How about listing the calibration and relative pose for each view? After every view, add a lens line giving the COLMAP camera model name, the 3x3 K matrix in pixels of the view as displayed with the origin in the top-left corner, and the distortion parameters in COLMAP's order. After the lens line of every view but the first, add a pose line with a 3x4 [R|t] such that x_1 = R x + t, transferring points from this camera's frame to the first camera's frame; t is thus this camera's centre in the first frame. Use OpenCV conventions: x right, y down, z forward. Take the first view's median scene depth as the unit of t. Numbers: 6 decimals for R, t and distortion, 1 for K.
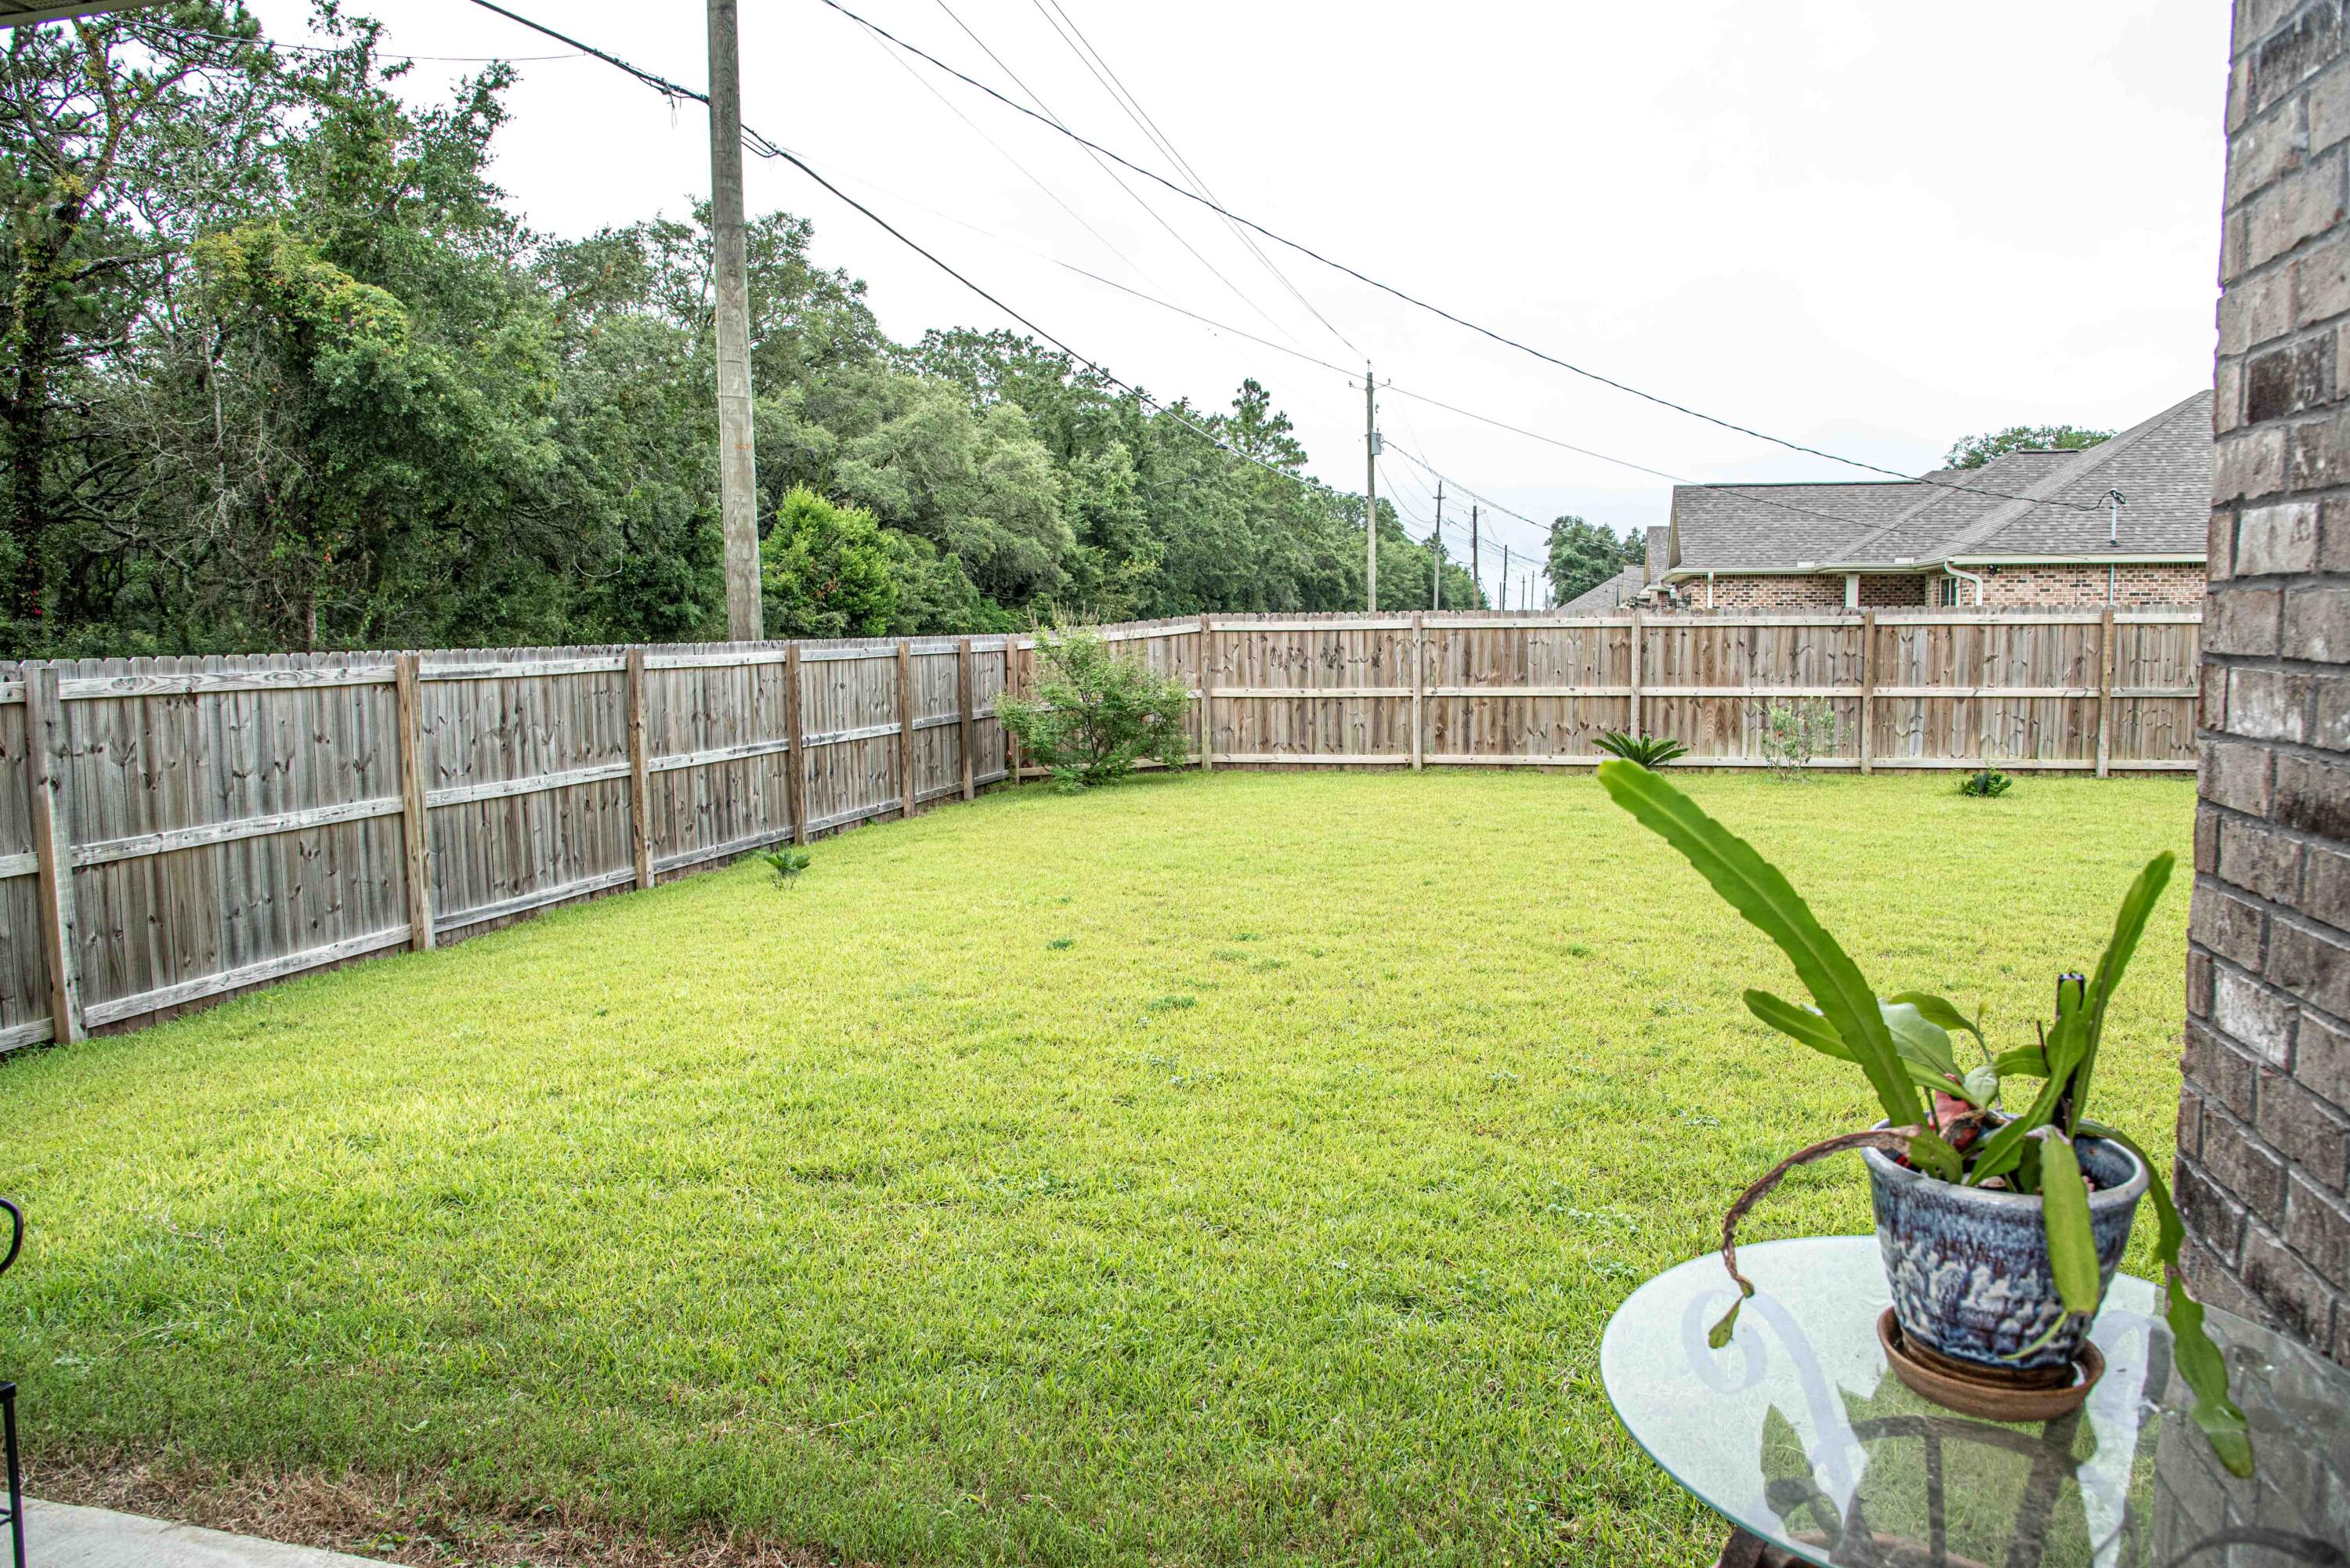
lens RADIAL K [[1603.4, 0, 1170.9], [0, 1603.4, 793.0], [0, 0, 1]] dist [-0.110981, 0.060419]
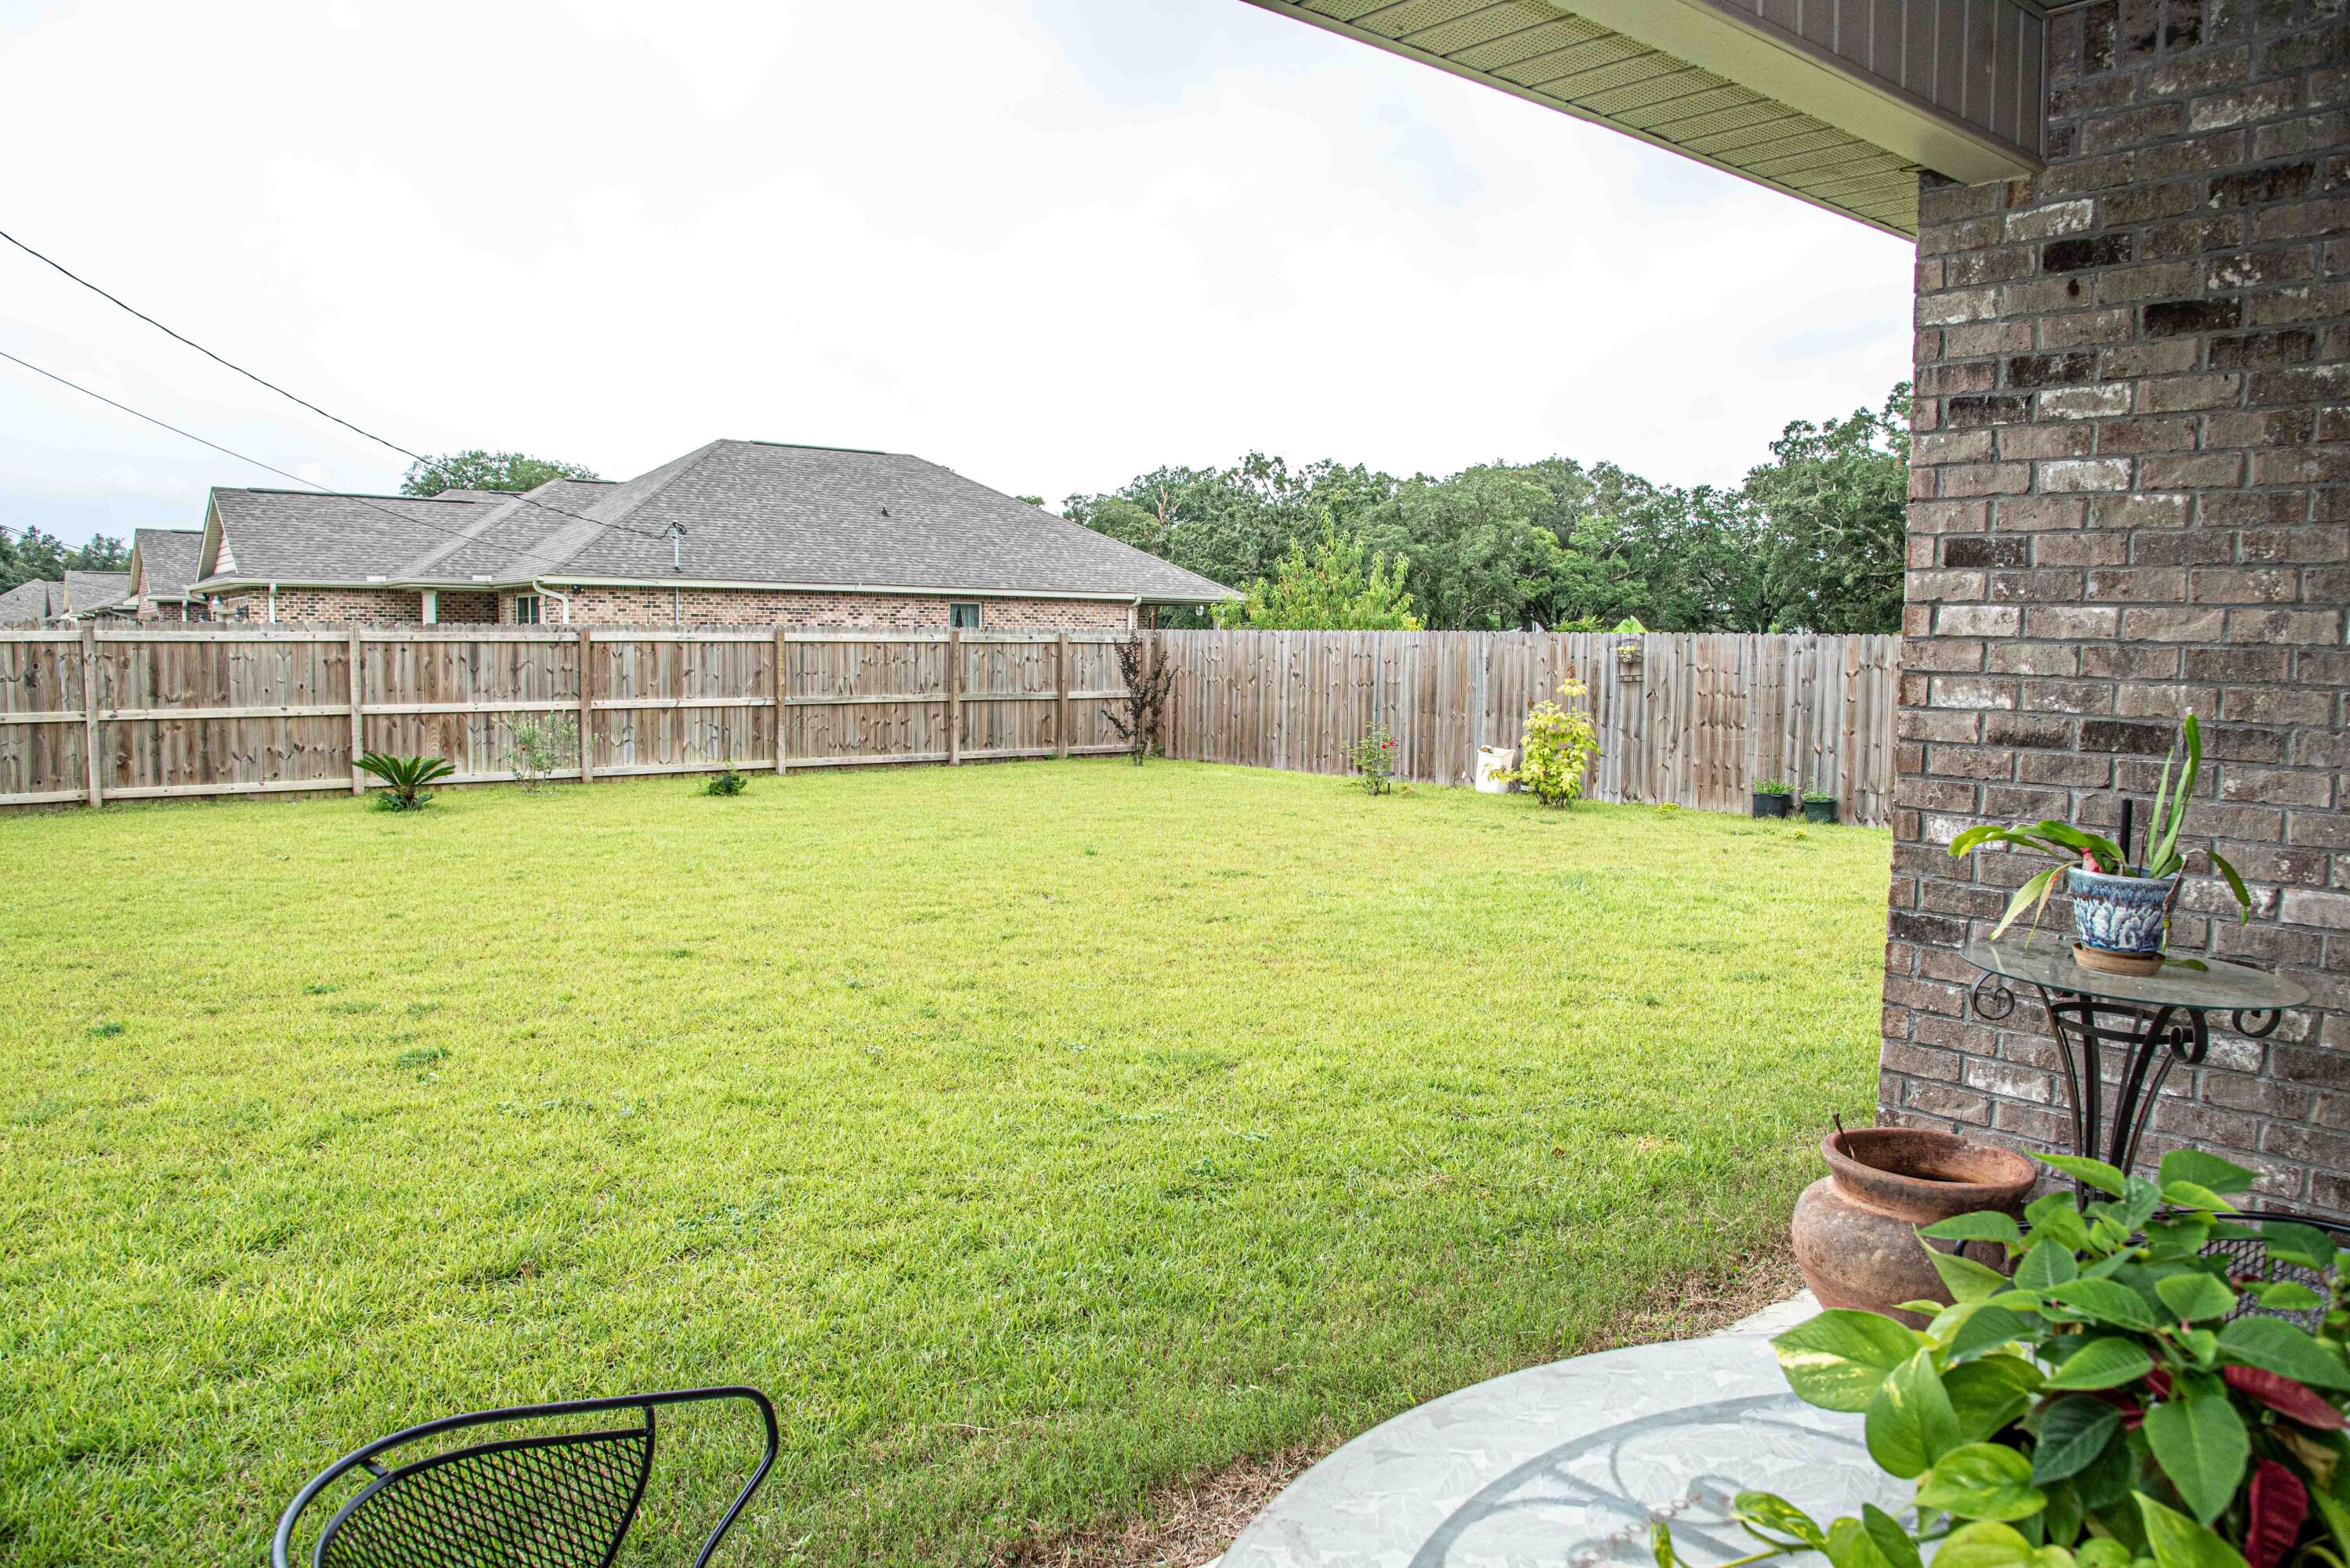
lens RADIAL K [[1608.5, 0, 1170.5], [0, 1608.5, 788.3], [0, 0, 1]] dist [-0.114018, 0.069436]
pose [[0.601549, -0.053799, 0.797022, -0.160173], [0.064395, 0.997748, 0.018746, -0.003164], [-0.796236, 0.040047, 0.603659, 0.047232]]
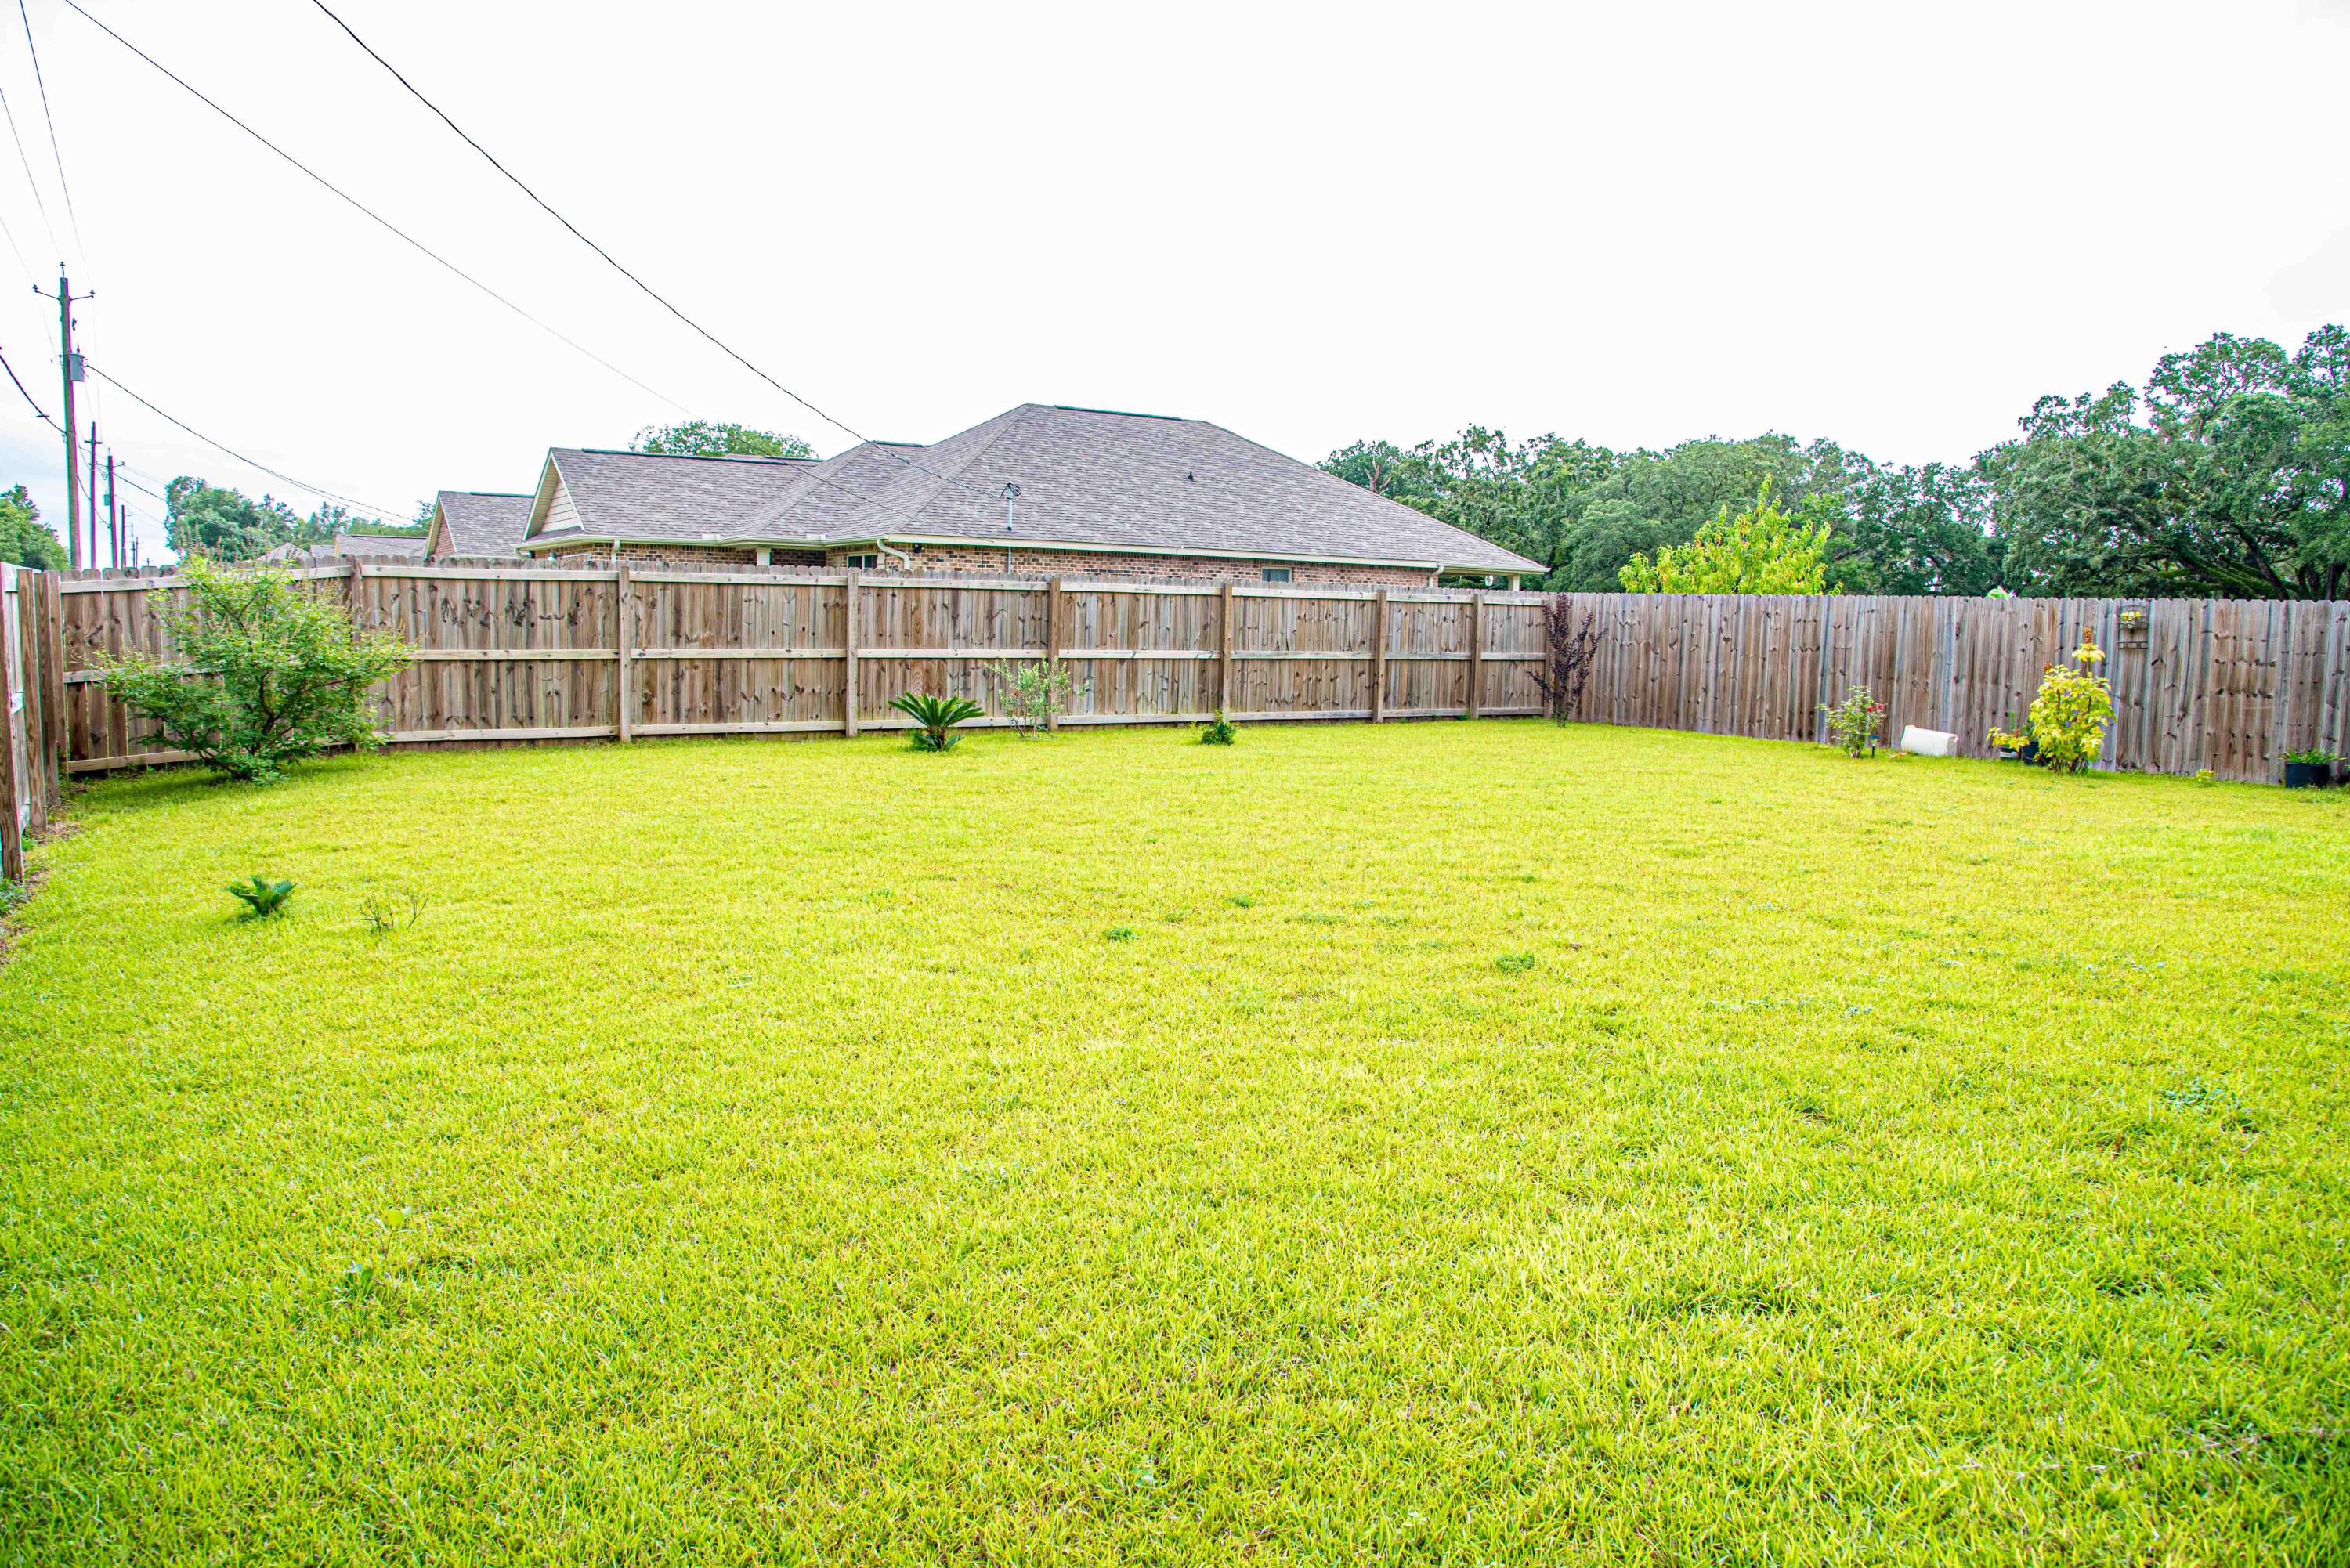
lens RADIAL K [[1603.4, 0, 1170.9], [0, 1603.4, 793.0], [0, 0, 1]] dist [-0.110981, 0.060419]
pose [[0.678324, -0.053857, 0.732787, -0.285009], [0.045376, 0.998477, 0.031381, -0.000651], [-0.733361, 0.011965, 0.679735, 0.194449]]
